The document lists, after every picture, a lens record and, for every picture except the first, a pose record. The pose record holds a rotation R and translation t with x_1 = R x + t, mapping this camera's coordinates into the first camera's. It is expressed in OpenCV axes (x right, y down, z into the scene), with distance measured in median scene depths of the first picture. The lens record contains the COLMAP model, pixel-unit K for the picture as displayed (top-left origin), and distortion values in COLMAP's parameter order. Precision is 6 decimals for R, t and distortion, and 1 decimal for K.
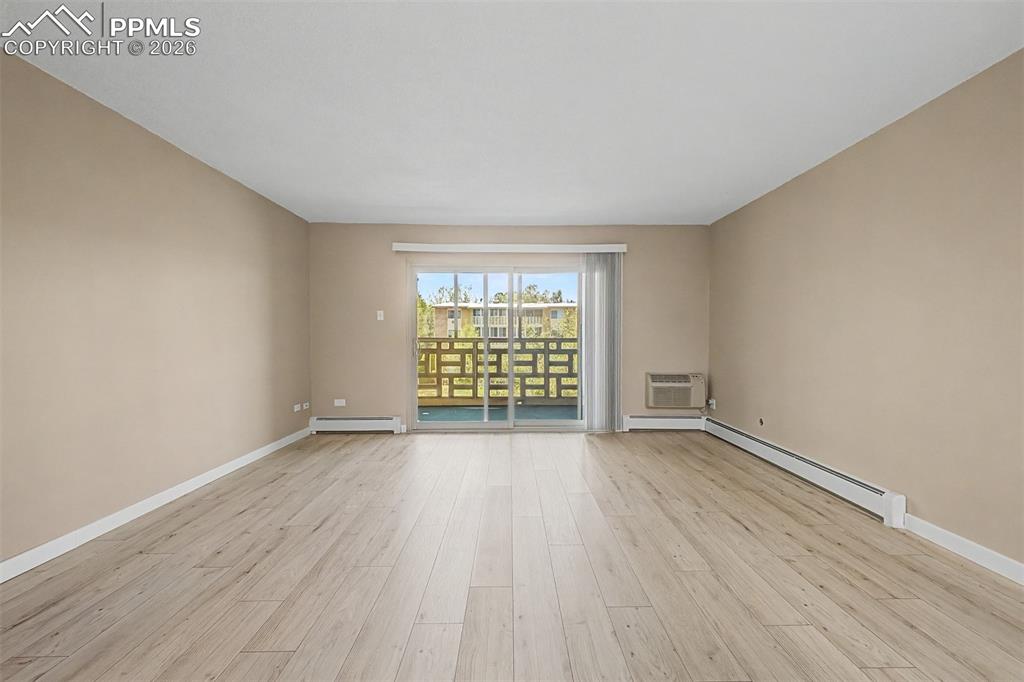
lens RADIAL K [[421.6, 0, 523.4], [0, 421.6, 343.1], [0, 0, 1]] dist [0.062991, -0.038079]
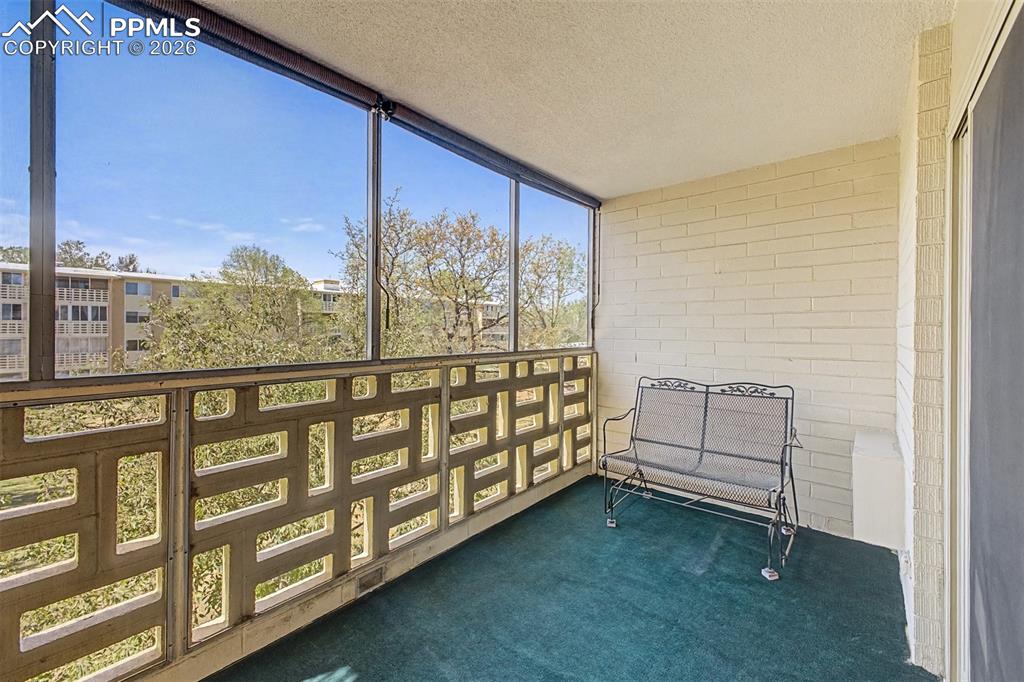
lens RADIAL K [[415.6, 0, 511.8], [0, 415.6, 336.3], [0, 0, 1]] dist [0.037985, -0.008350]
pose [[0.672974, -0.010436, 0.739593, -0.260897], [-0.002639, 0.999860, 0.016510, -0.035933], [-0.739662, -0.013063, 0.672852, 0.784961]]
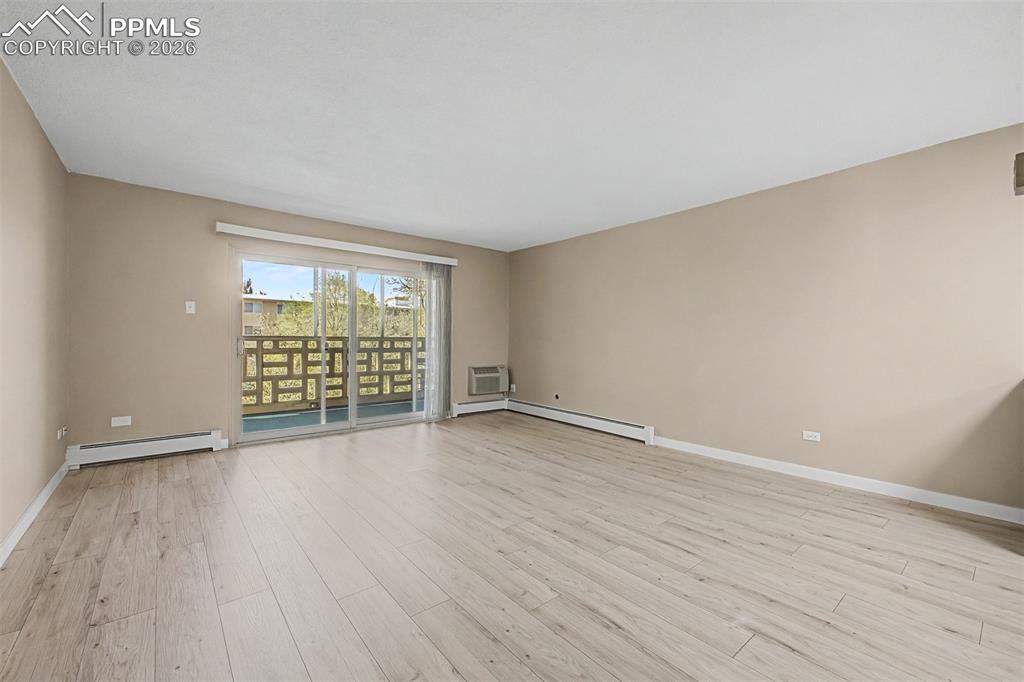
lens RADIAL K [[415.6, 0, 511.8], [0, 415.6, 336.3], [0, 0, 1]] dist [0.037985, -0.008350]
pose [[0.787300, 0.009635, 0.616494, -0.349386], [-0.002059, 0.999913, -0.012997, -0.001322], [-0.616566, 0.008963, 0.787252, -0.010555]]
